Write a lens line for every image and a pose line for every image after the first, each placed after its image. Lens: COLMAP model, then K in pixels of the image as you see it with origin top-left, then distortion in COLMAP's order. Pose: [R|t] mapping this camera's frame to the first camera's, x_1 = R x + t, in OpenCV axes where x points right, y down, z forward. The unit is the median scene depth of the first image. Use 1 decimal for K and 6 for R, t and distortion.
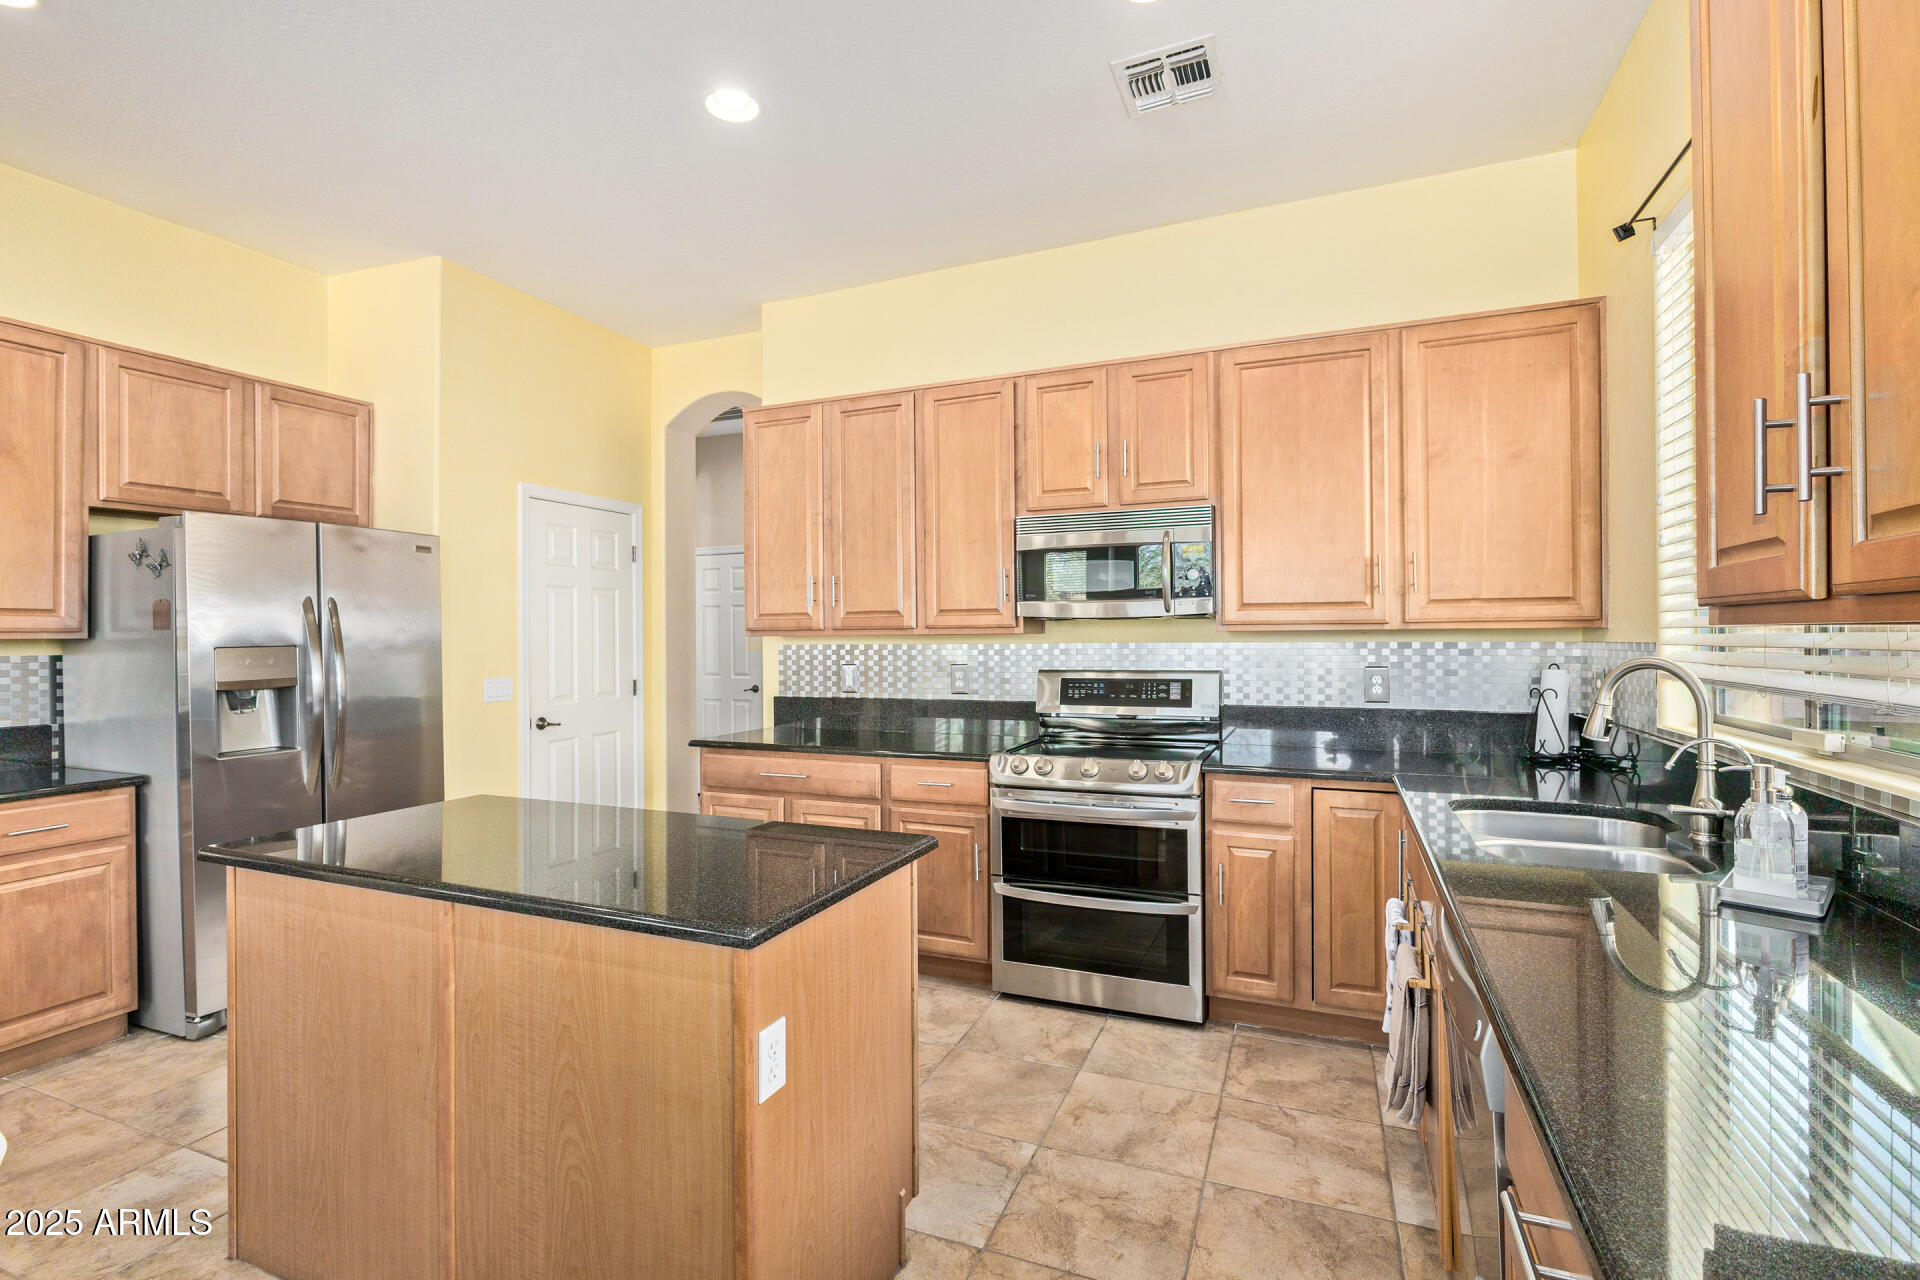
lens RADIAL K [[878.5, 0, 957.0], [0, 878.5, 628.6], [0, 0, 1]] dist [-0.008656, -0.000130]
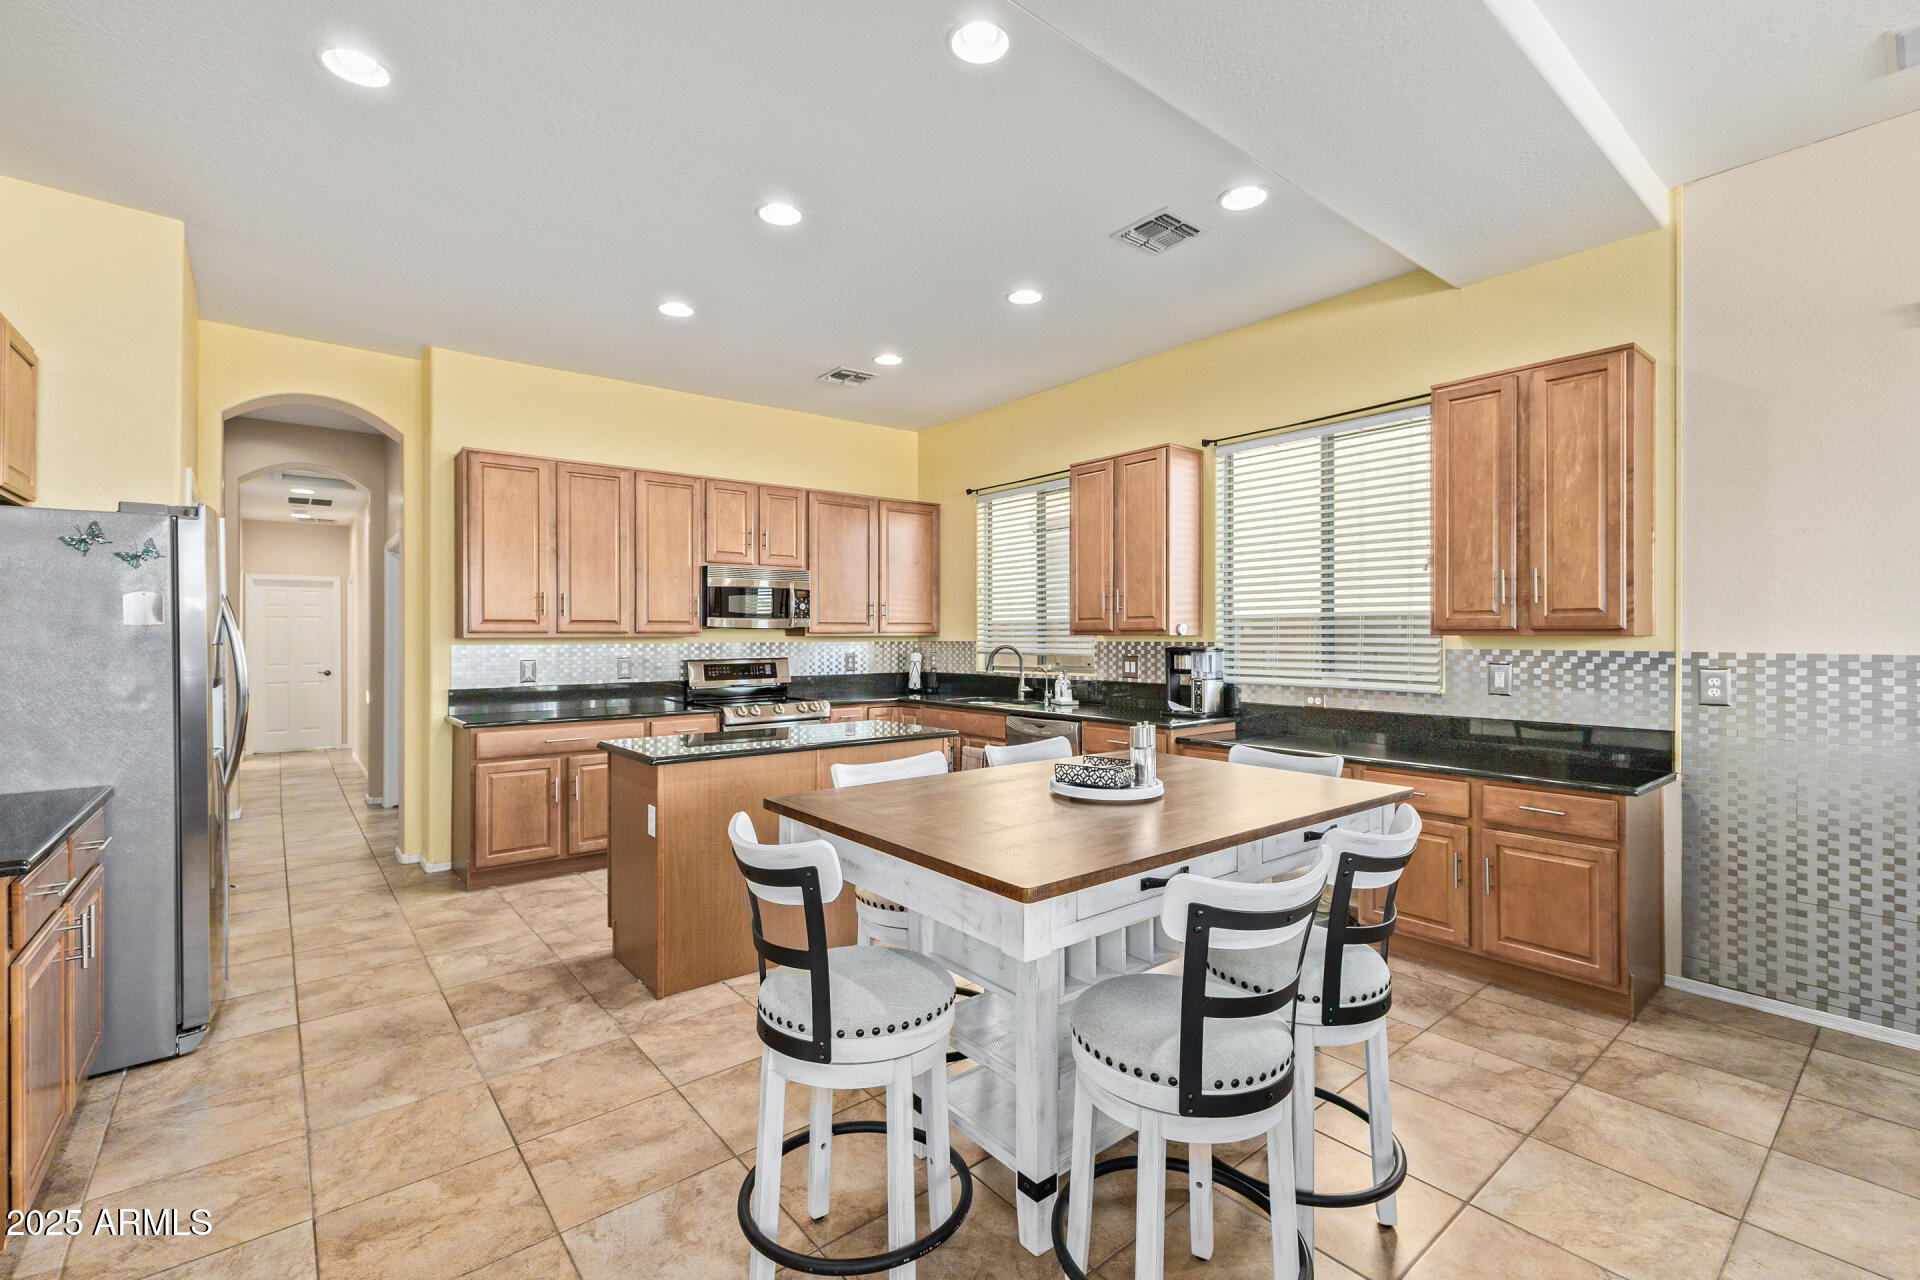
lens RADIAL K [[846.4, 0, 965.9], [0, 846.4, 635.2], [0, 0, 1]] dist [-0.000930, 0.000065]
pose [[0.464402, 0.008575, 0.885583, -1.084953], [-0.005425, 0.999962, -0.006838, 0.010687], [-0.885608, -0.001629, 0.464431, -0.160495]]
